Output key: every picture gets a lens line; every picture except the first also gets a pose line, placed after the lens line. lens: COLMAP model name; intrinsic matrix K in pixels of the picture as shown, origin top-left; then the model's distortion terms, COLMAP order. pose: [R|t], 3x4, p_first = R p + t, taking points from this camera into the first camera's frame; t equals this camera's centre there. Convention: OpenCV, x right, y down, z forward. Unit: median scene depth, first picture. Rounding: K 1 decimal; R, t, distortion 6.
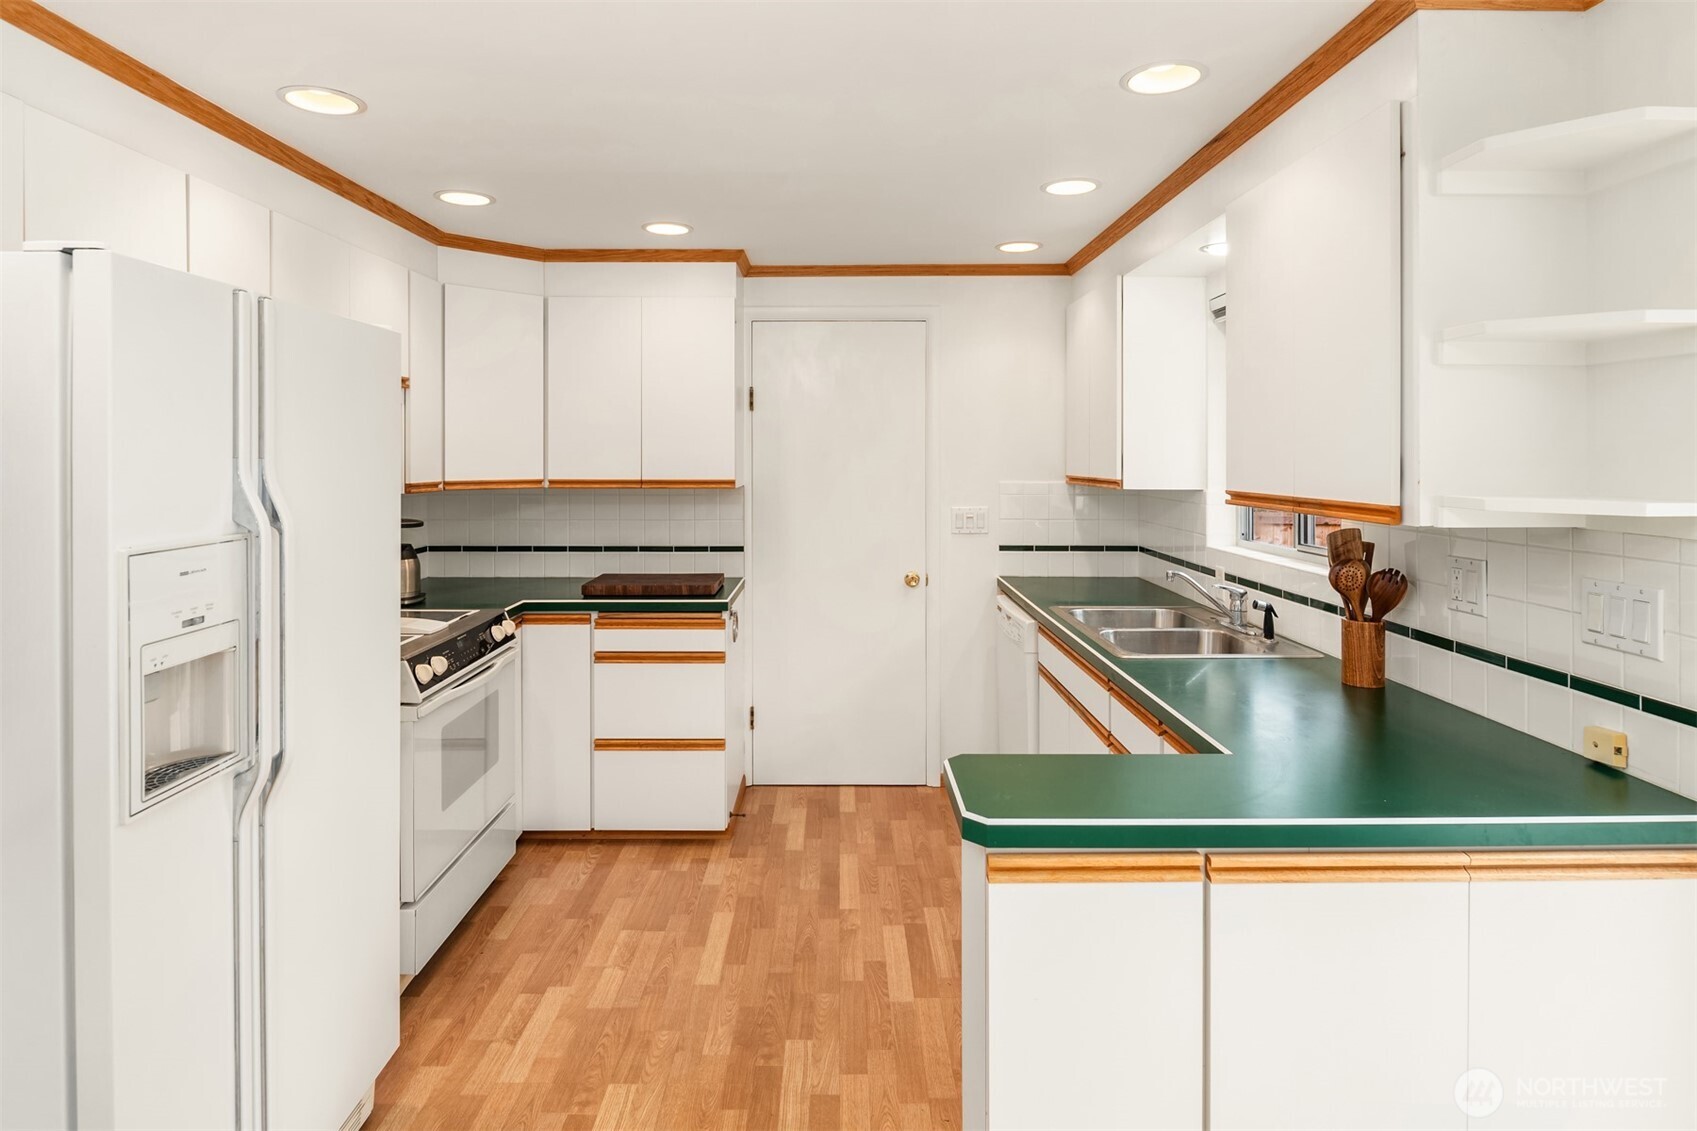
lens RADIAL K [[936.1, 0, 863.5], [0, 936.1, 440.0], [0, 0, 1]] dist [-0.002514, -0.006649]
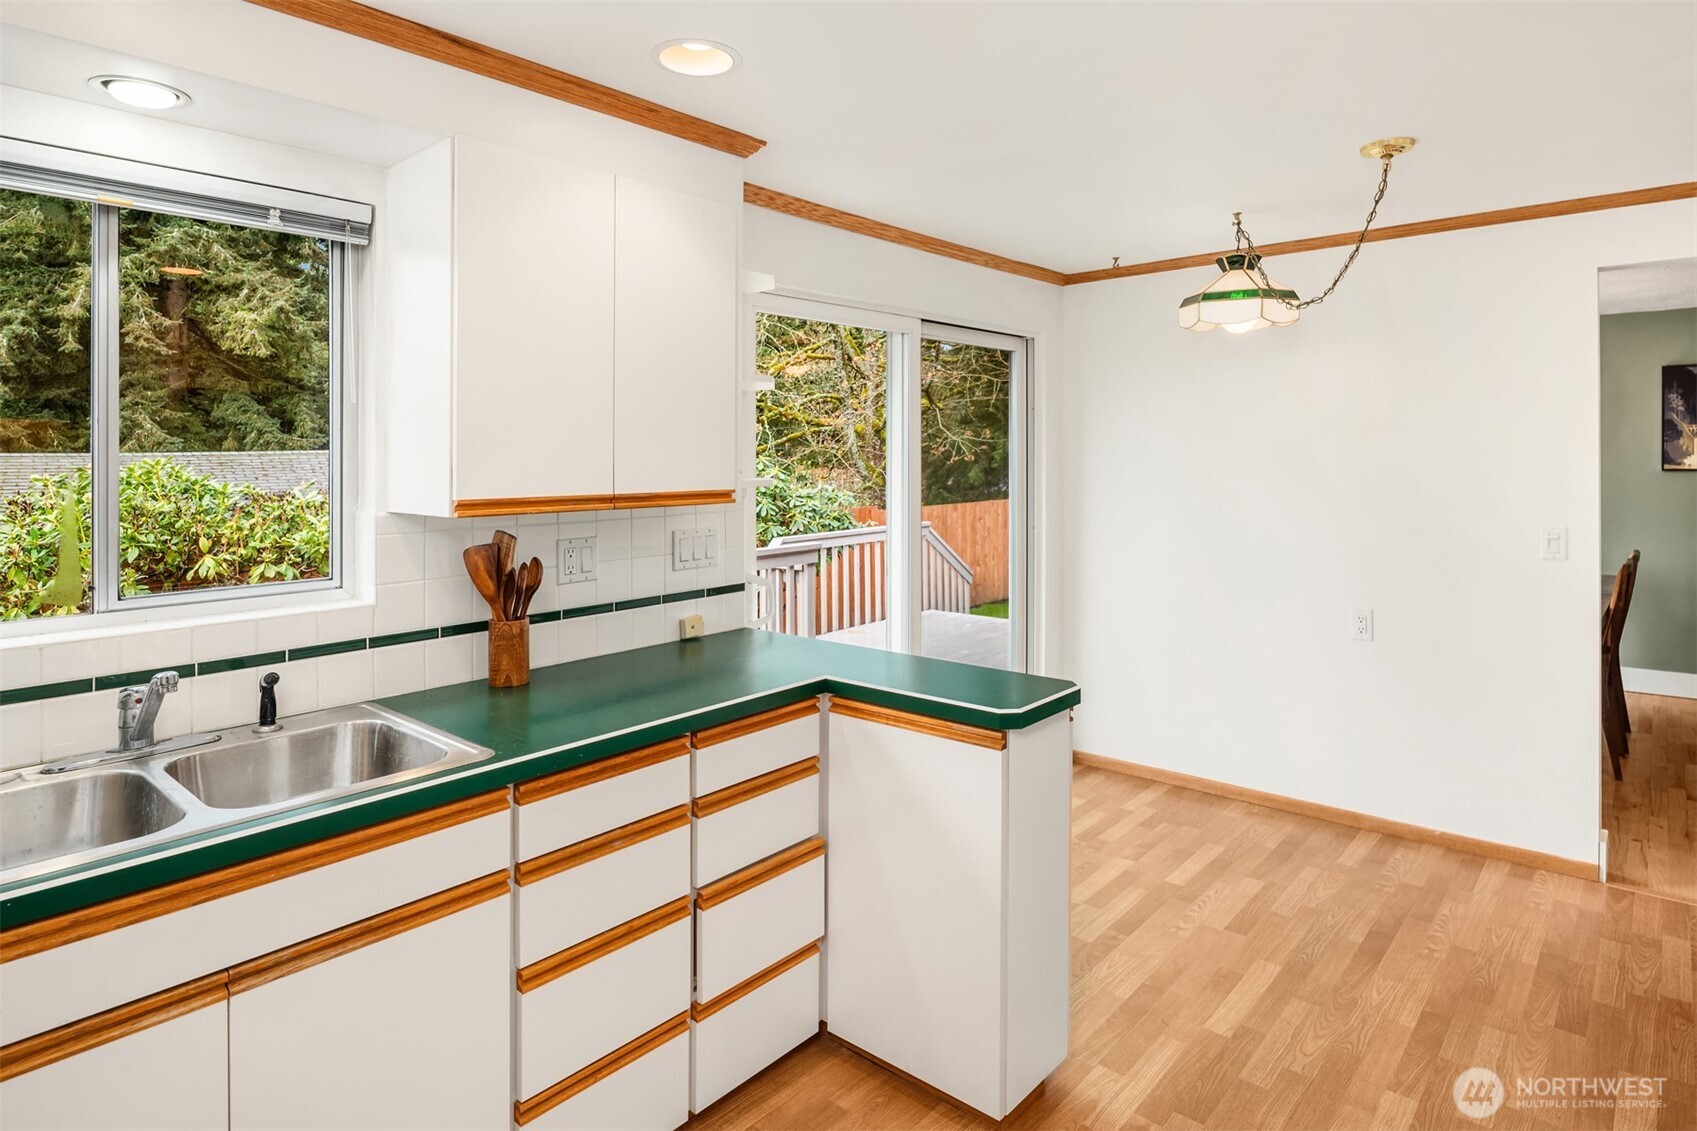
lens RADIAL K [[936.1, 0, 828.8], [0, 936.1, 457.8], [0, 0, 1]] dist [-0.002514, -0.006649]
pose [[-0.738936, 0.013863, 0.673633, -0.333415], [0.002266, 0.999834, -0.018090, 0.031222], [-0.673772, -0.011841, -0.738845, 1.281762]]
